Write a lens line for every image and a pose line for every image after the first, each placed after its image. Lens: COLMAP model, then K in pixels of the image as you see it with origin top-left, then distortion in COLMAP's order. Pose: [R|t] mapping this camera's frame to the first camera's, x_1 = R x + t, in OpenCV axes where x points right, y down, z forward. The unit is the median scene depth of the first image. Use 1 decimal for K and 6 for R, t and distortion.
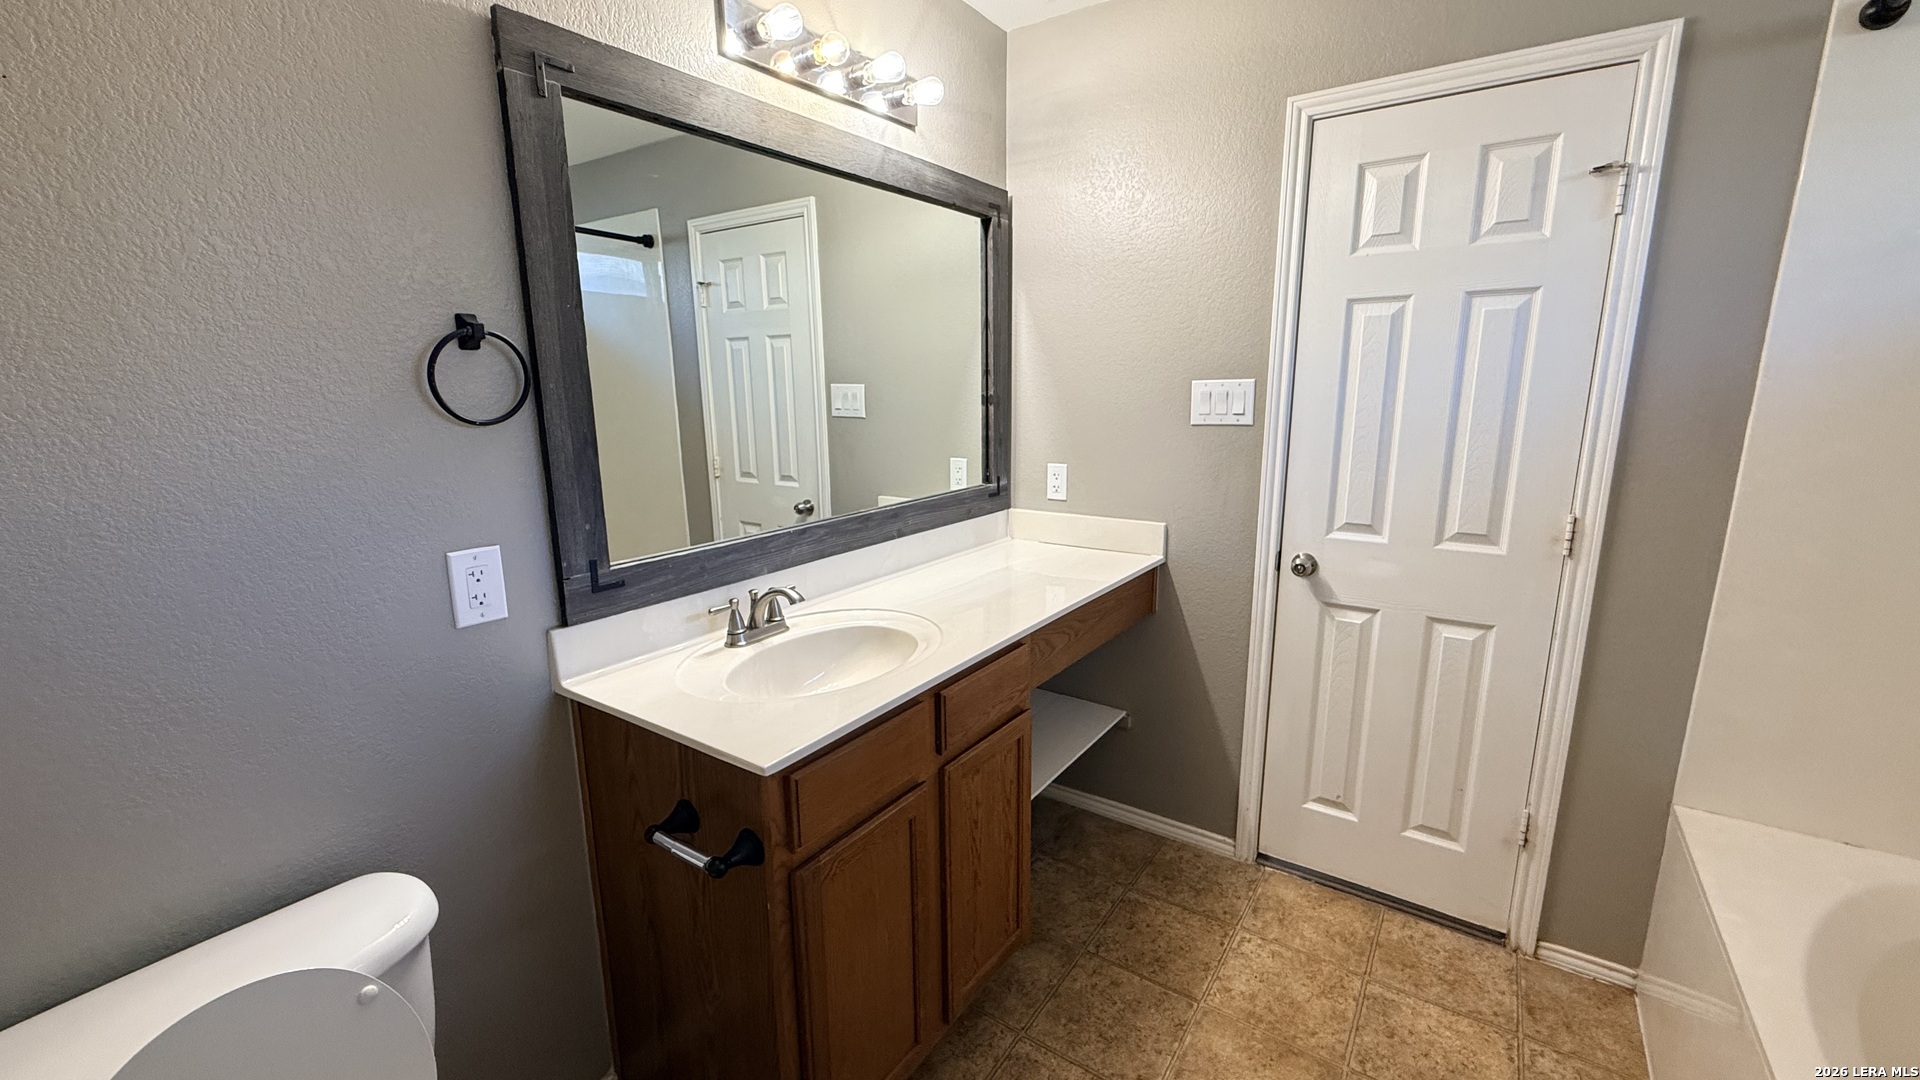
lens RADIAL K [[764.9, 0, 961.3], [0, 764.9, 548.3], [0, 0, 1]] dist [0.002893, 0.000776]
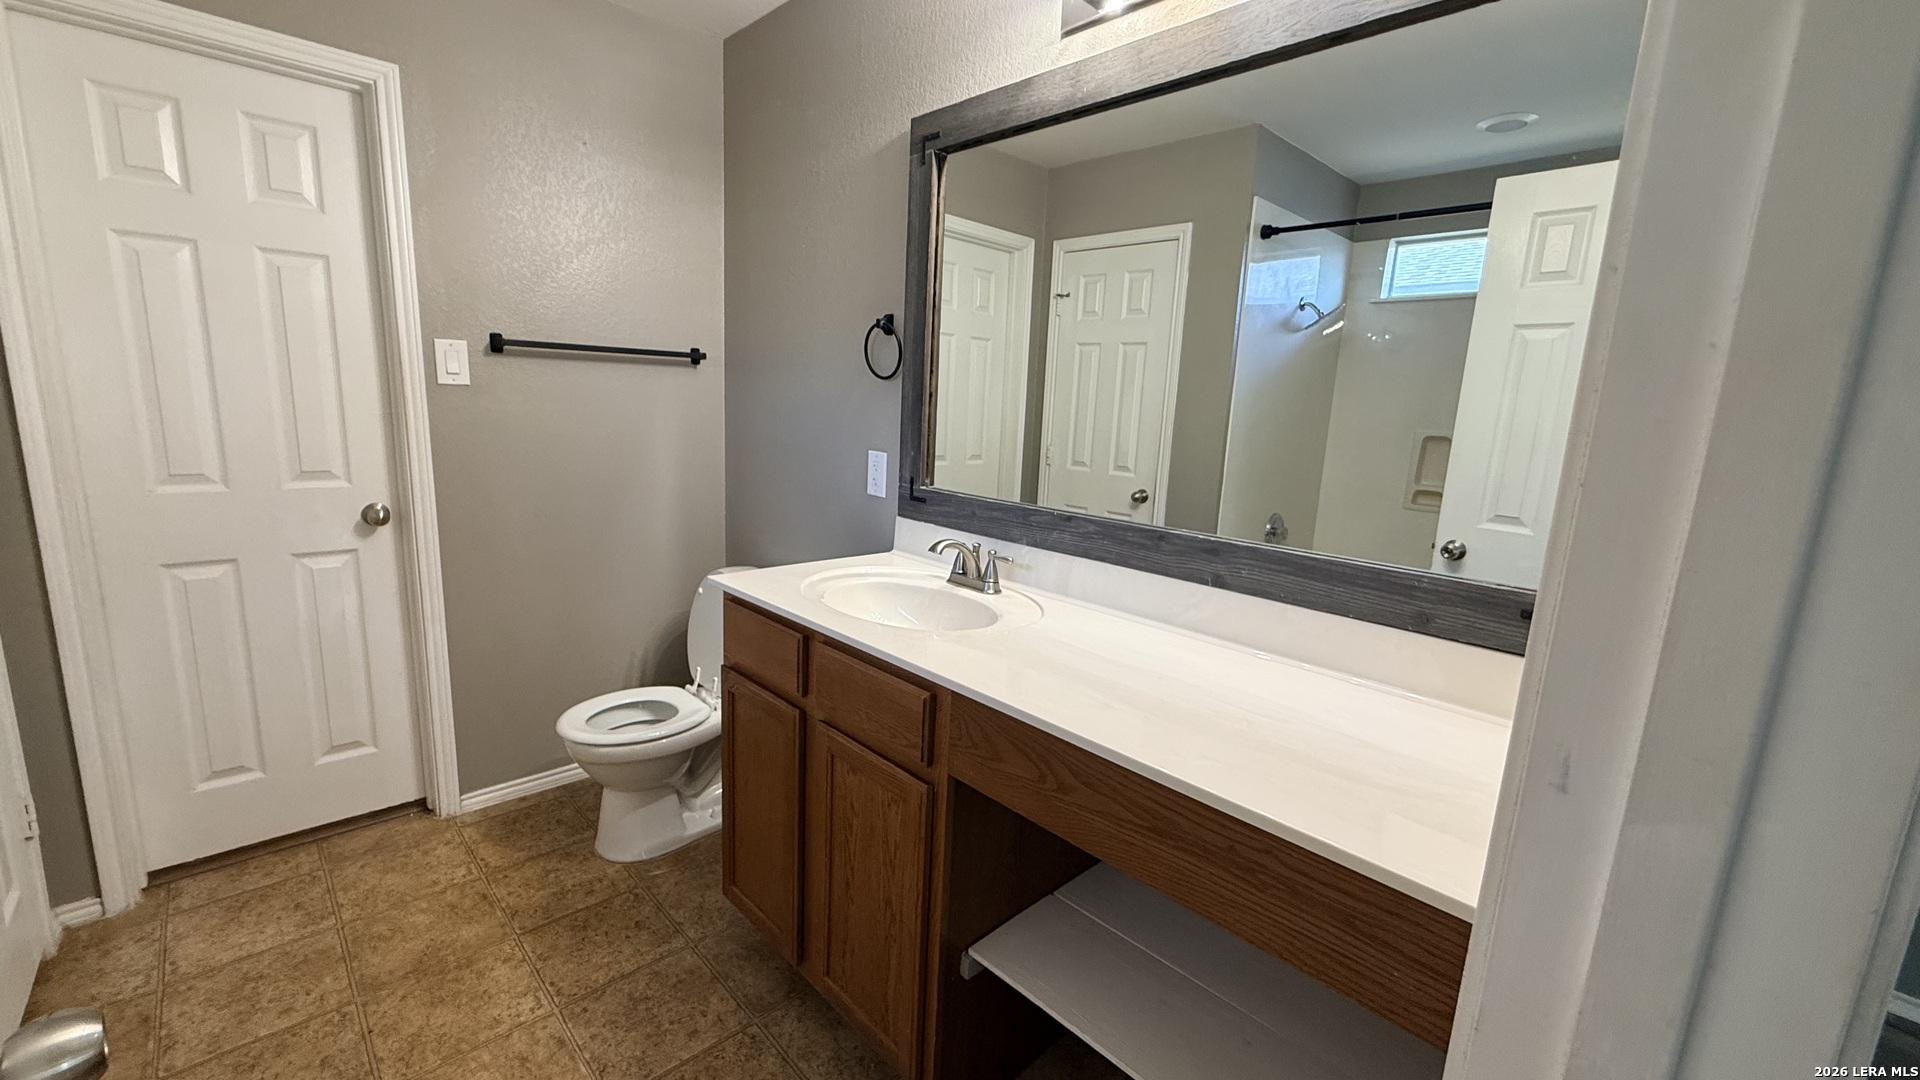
lens RADIAL K [[764.9, 0, 936.7], [0, 764.9, 508.8], [0, 0, 1]] dist [0.002893, 0.000776]
pose [[-0.206566, 0.178267, -0.962056, 0.962276], [-0.223925, 0.948552, 0.223845, -0.277785], [0.952464, 0.261667, -0.156020, 1.369287]]
